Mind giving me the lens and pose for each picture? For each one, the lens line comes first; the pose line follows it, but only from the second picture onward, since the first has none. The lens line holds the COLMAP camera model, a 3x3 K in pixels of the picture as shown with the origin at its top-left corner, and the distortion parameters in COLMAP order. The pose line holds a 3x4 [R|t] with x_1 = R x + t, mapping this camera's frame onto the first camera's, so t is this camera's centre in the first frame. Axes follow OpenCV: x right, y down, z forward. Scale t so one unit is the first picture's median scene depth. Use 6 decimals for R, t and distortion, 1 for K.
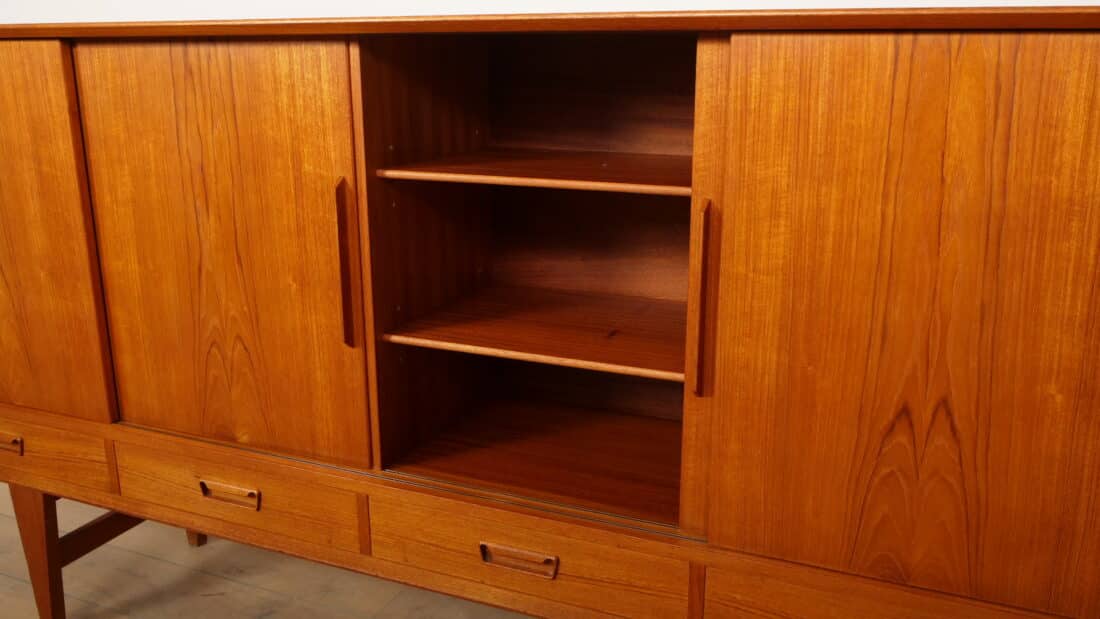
lens RADIAL K [[961.3, 0, 550.0], [0, 961.3, 309.5], [0, 0, 1]] dist [-0.013350, 0.015602]
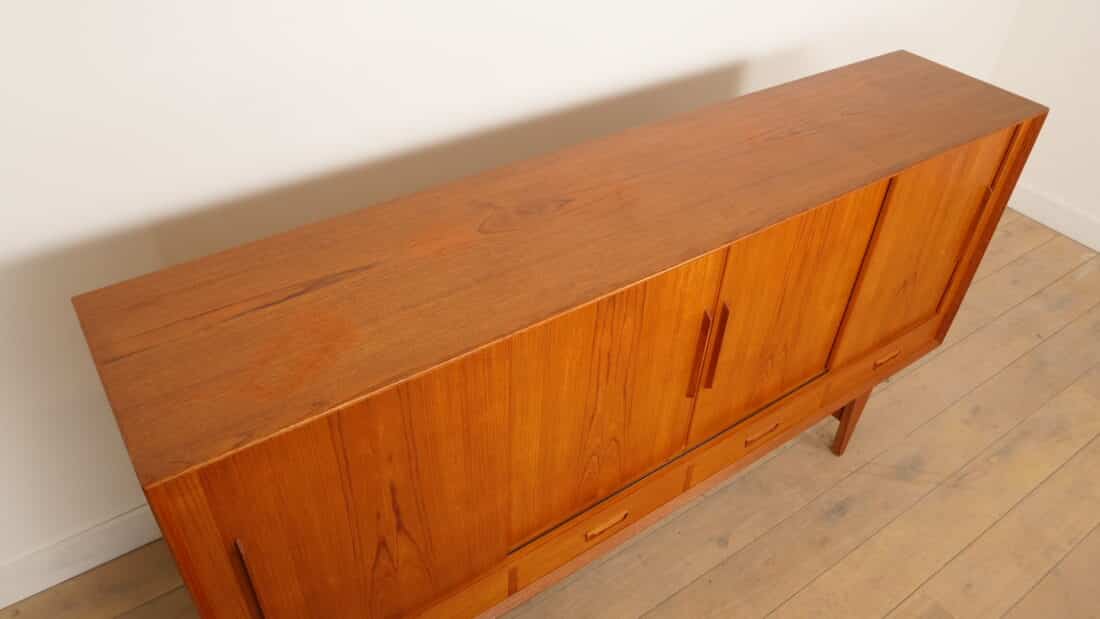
lens RADIAL K [[797.7, 0, 550.0], [0, 797.7, 309.5], [0, 0, 1]] dist [-0.040183, -0.001197]
pose [[0.520396, -0.520168, 0.677210, -1.112931], [0.184766, 0.842859, 0.505421, -0.762215], [-0.833696, -0.137894, 0.534730, 0.531041]]
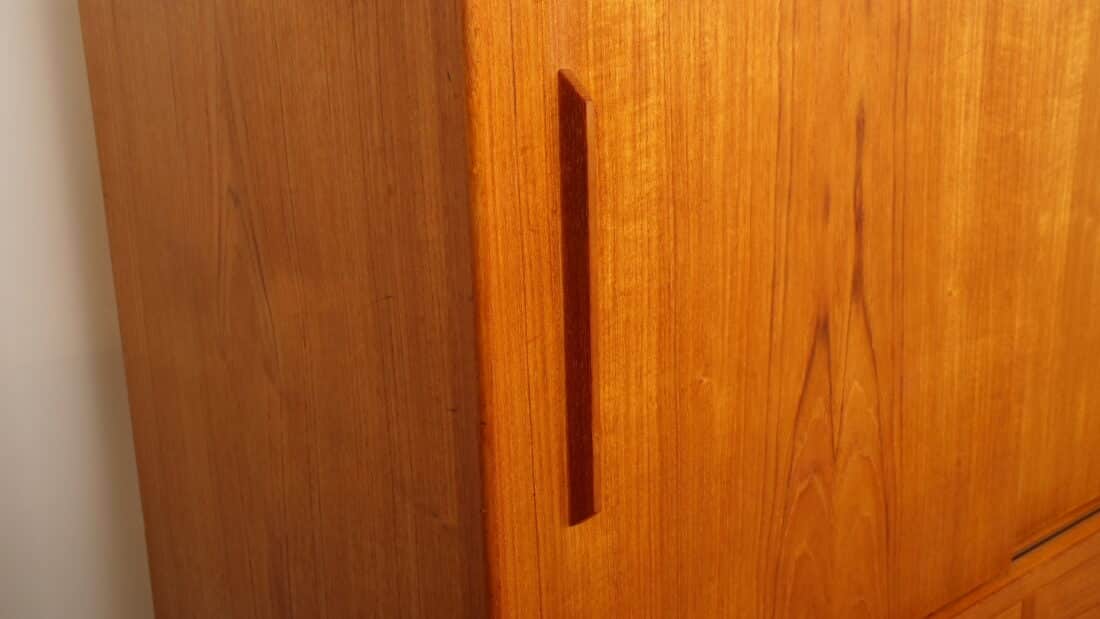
lens RADIAL K [[1310.5, 0, 550.0], [0, 1310.5, 309.5], [0, 0, 1]] dist [0.014425, 0.029307]
pose [[0.438330, -0.252354, 0.862661, -1.281855], [0.260210, 0.954305, 0.146946, -0.187911], [-0.860324, 0.160062, 0.483966, 1.004281]]
